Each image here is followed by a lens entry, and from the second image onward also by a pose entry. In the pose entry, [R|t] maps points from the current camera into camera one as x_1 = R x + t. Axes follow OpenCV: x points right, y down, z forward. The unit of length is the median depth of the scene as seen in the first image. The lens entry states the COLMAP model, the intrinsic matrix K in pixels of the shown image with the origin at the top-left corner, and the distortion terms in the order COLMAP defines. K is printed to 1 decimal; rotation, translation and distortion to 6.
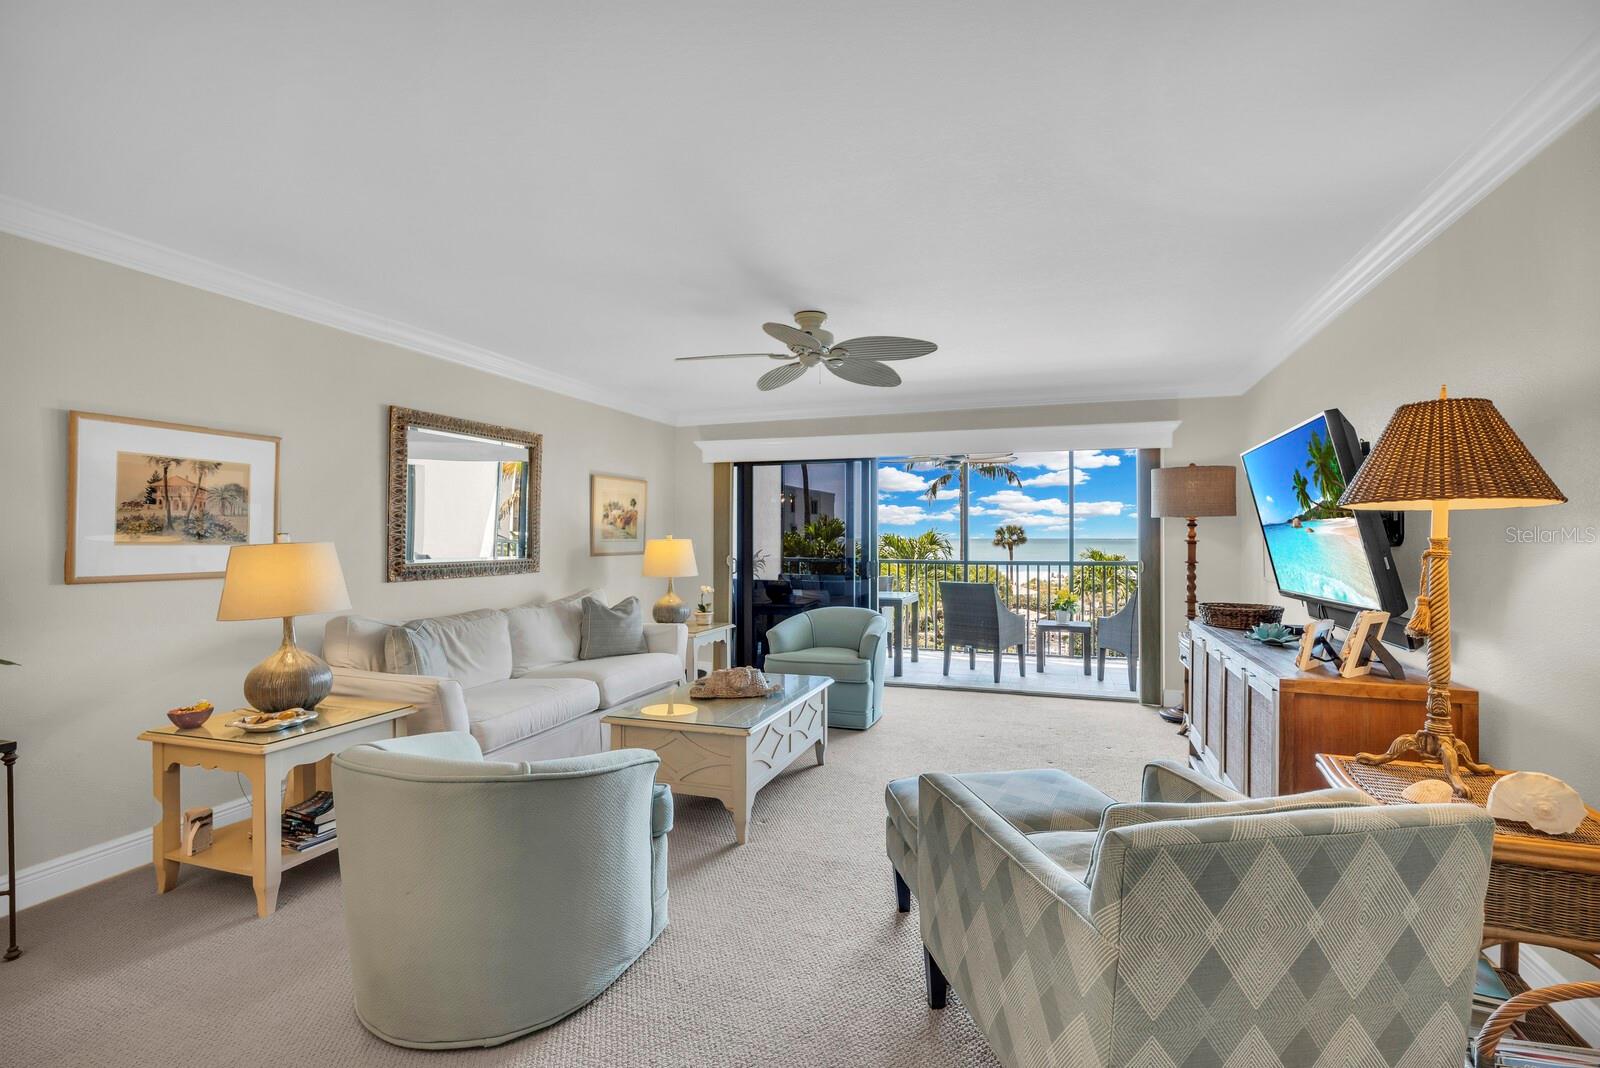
lens RADIAL K [[736.9, 0, 792.7], [0, 736.9, 536.9], [0, 0, 1]] dist [-0.003989, -0.000369]
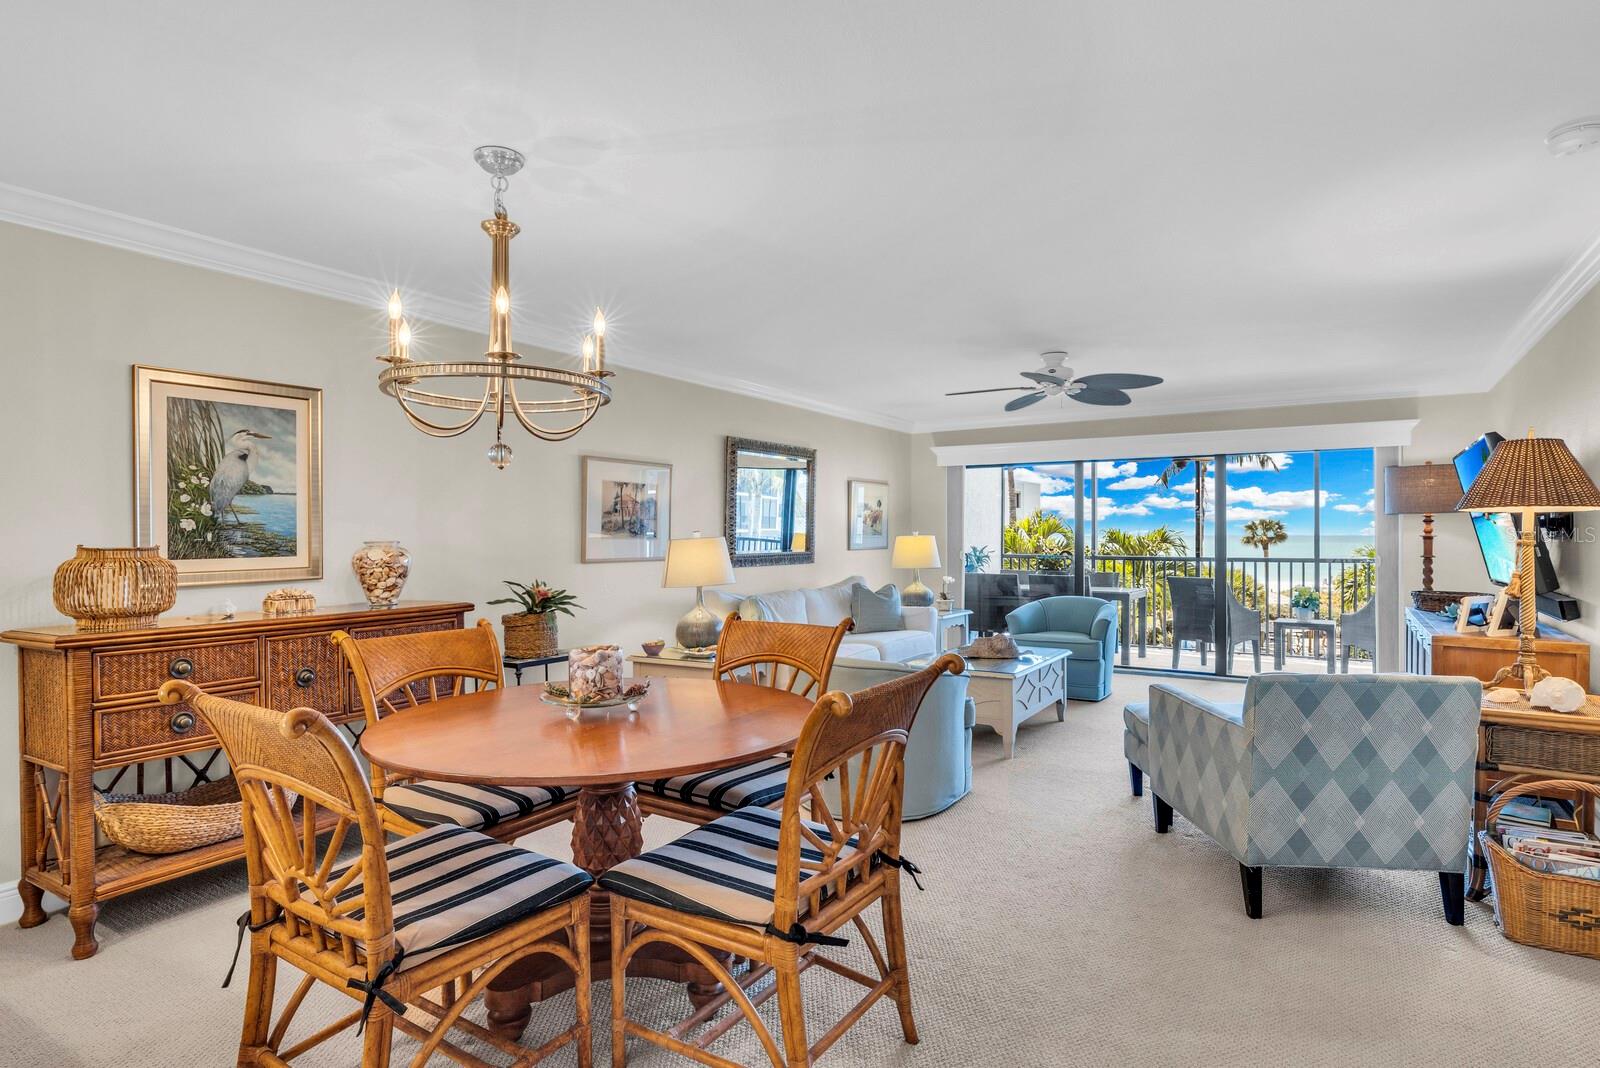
lens RADIAL K [[837.2, 0, 788.7], [0, 837.2, 537.2], [0, 0, 1]] dist [-0.004634, 0.000380]
pose [[0.972841, -0.001439, -0.231469, -0.079973], [0.002269, 0.999992, 0.003319, 0.001461], [0.231462, -0.003754, 0.972837, -0.447303]]
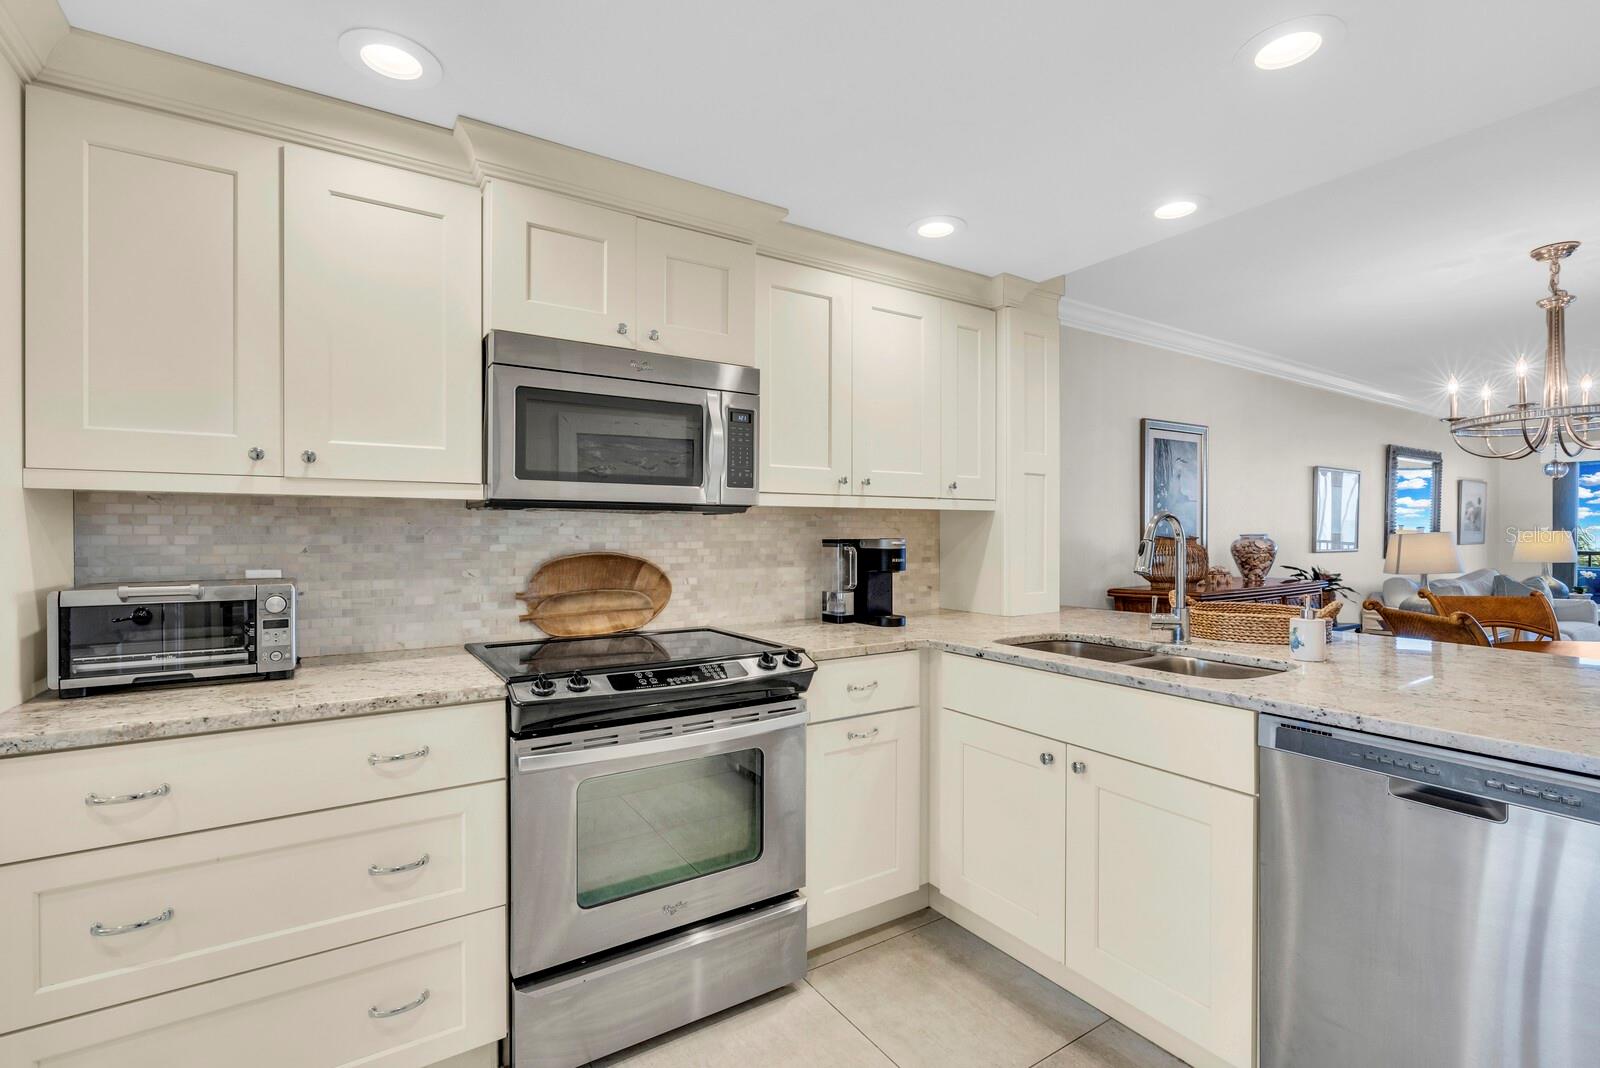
lens RADIAL K [[736.9, 0, 792.7], [0, 736.9, 536.9], [0, 0, 1]] dist [-0.003989, -0.000369]
pose [[0.811140, -0.000953, -0.584852, -0.647460], [0.004118, 0.999983, 0.004082, 0.004469], [0.584838, -0.005720, 0.811130, -0.972696]]
